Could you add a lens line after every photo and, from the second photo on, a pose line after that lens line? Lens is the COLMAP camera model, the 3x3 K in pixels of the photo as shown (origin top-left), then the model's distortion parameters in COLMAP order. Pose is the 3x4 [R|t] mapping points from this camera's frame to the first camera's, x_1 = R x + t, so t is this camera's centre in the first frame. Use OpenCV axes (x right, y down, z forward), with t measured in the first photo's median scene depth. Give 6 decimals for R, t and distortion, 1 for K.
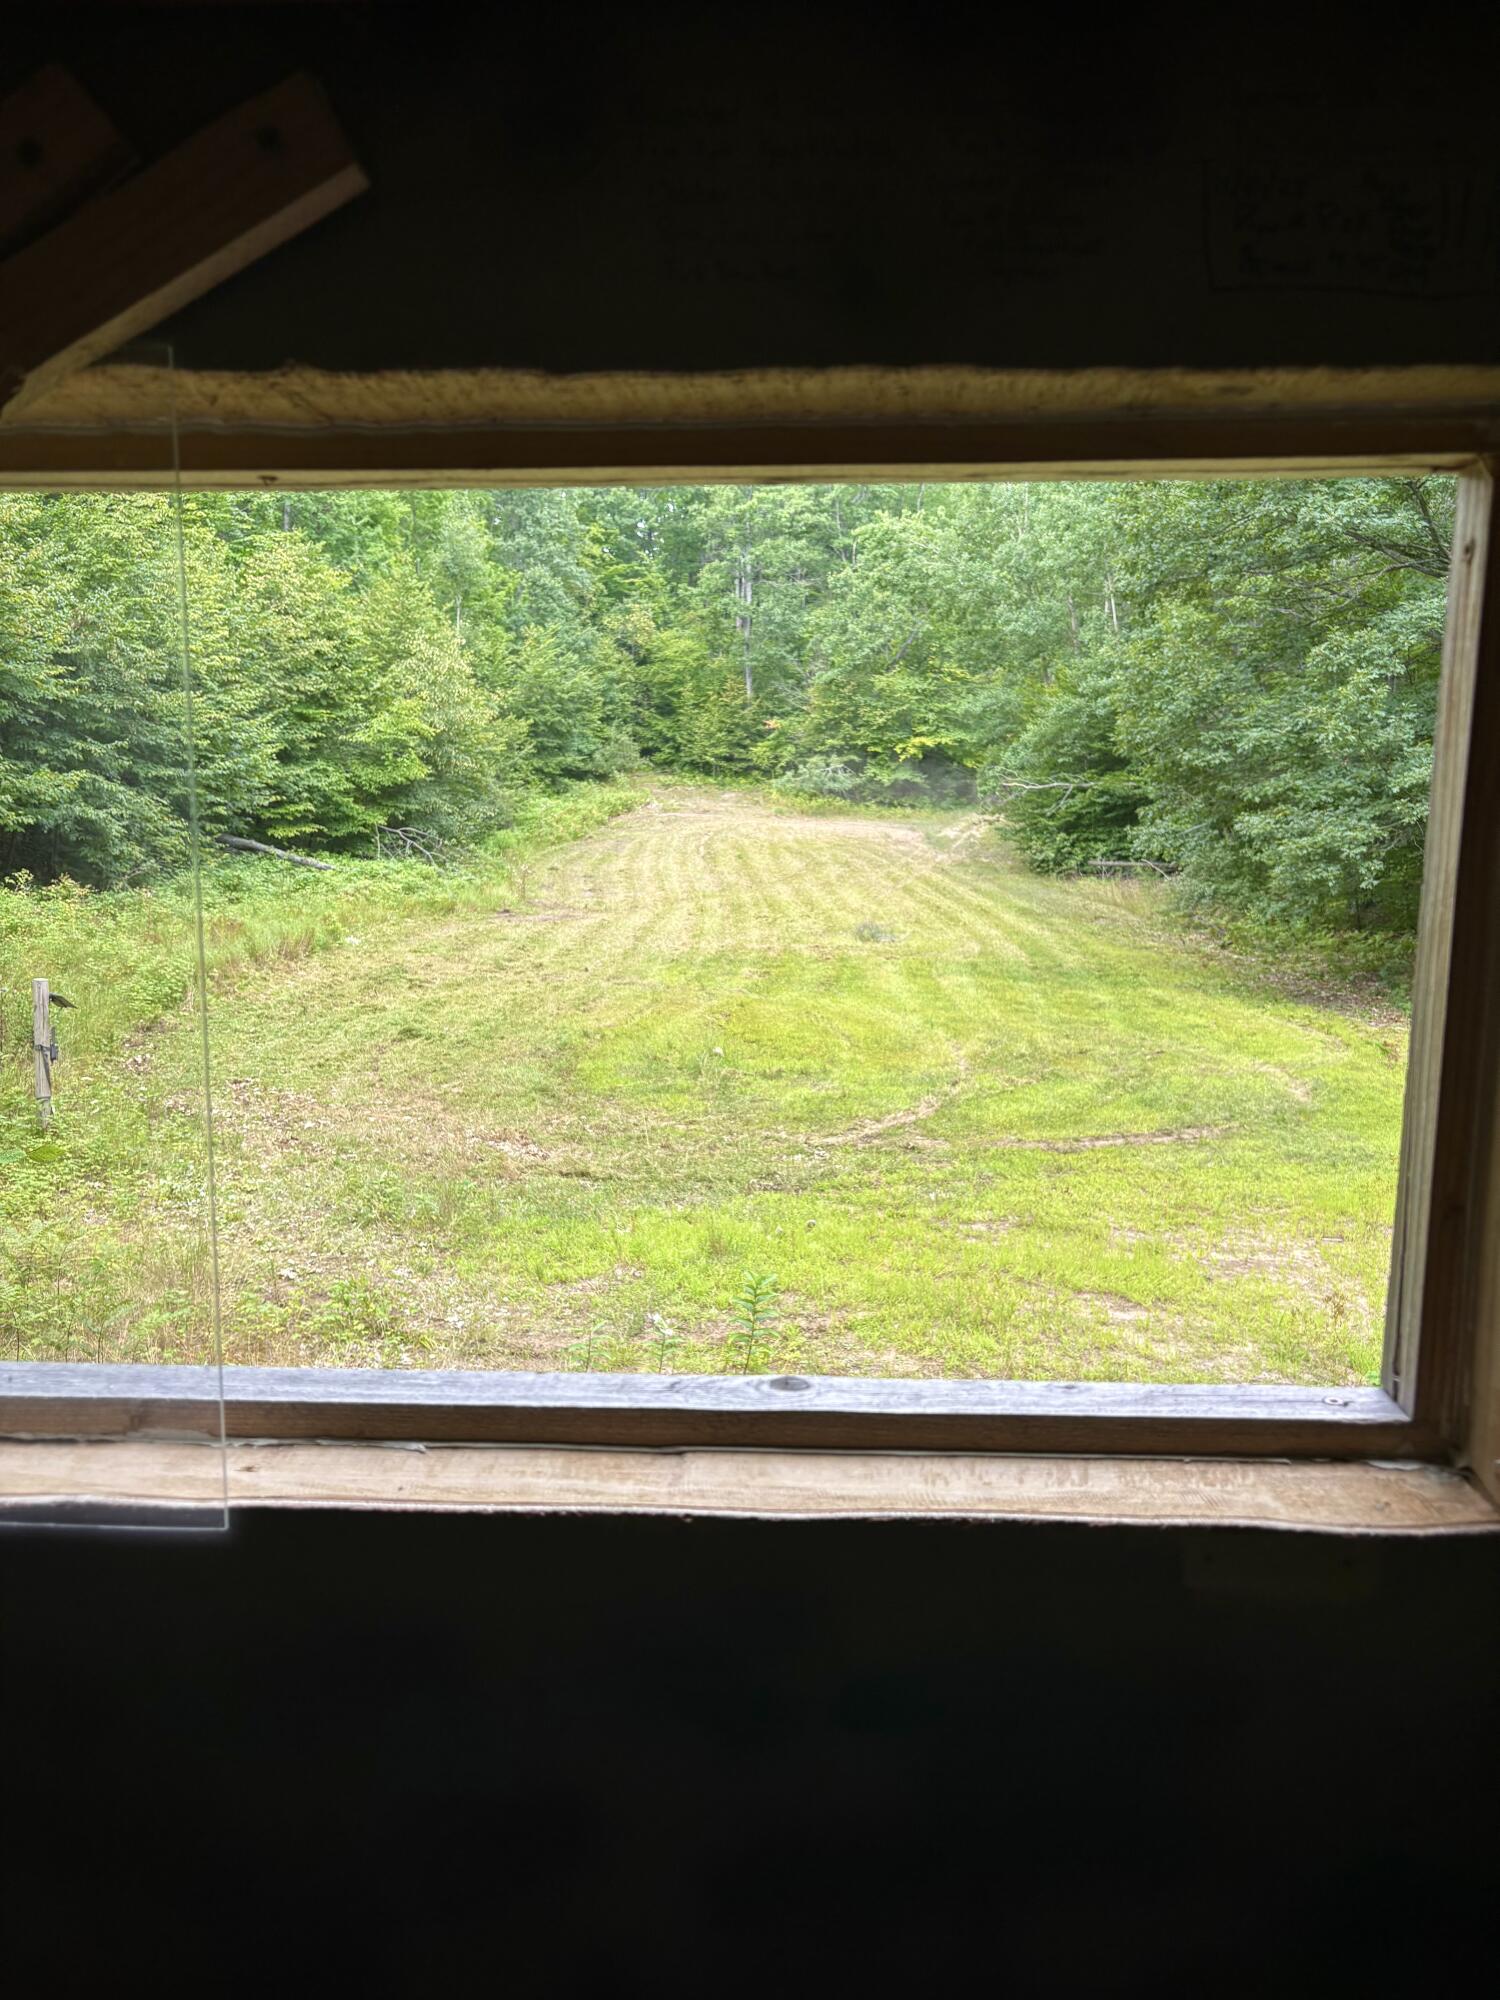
lens RADIAL K [[1629.7, 0, 758.0], [0, 1629.7, 1008.0], [0, 0, 1]] dist [0.051828, -0.017392]
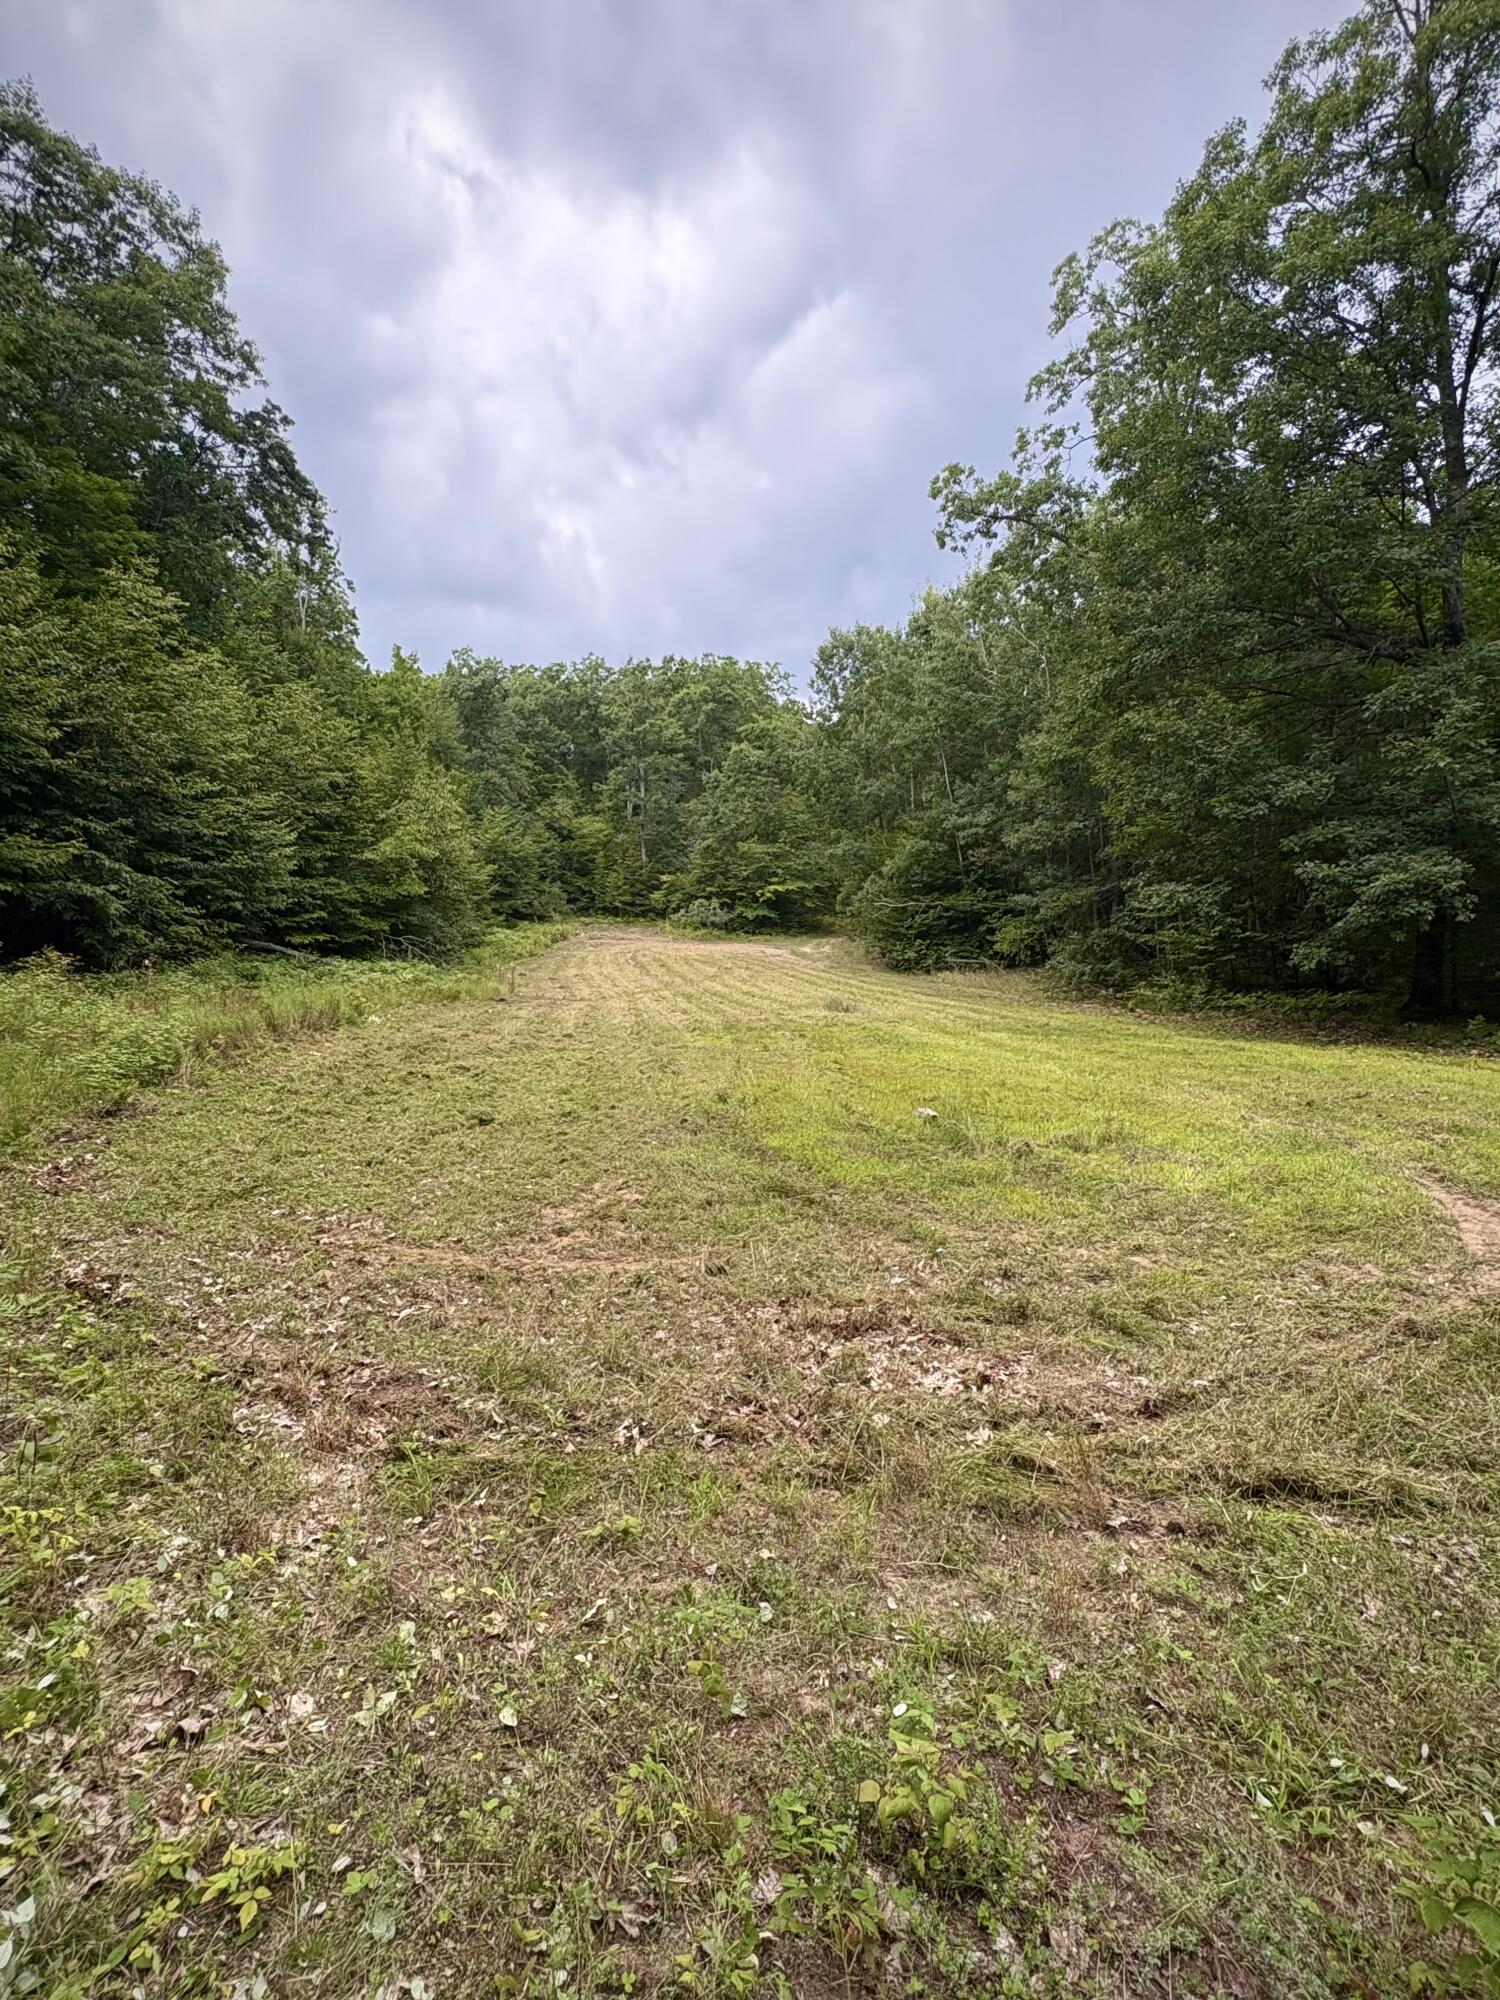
lens RADIAL K [[987.3, 0, 744.9], [0, 987.3, 994.1], [0, 0, 1]] dist [0.027966, 0.002116]
pose [[0.988671, -0.021658, 0.148526, -0.071979], [0.035298, 0.995332, -0.089827, 0.004253], [-0.145887, 0.094052, 0.984820, 0.231588]]
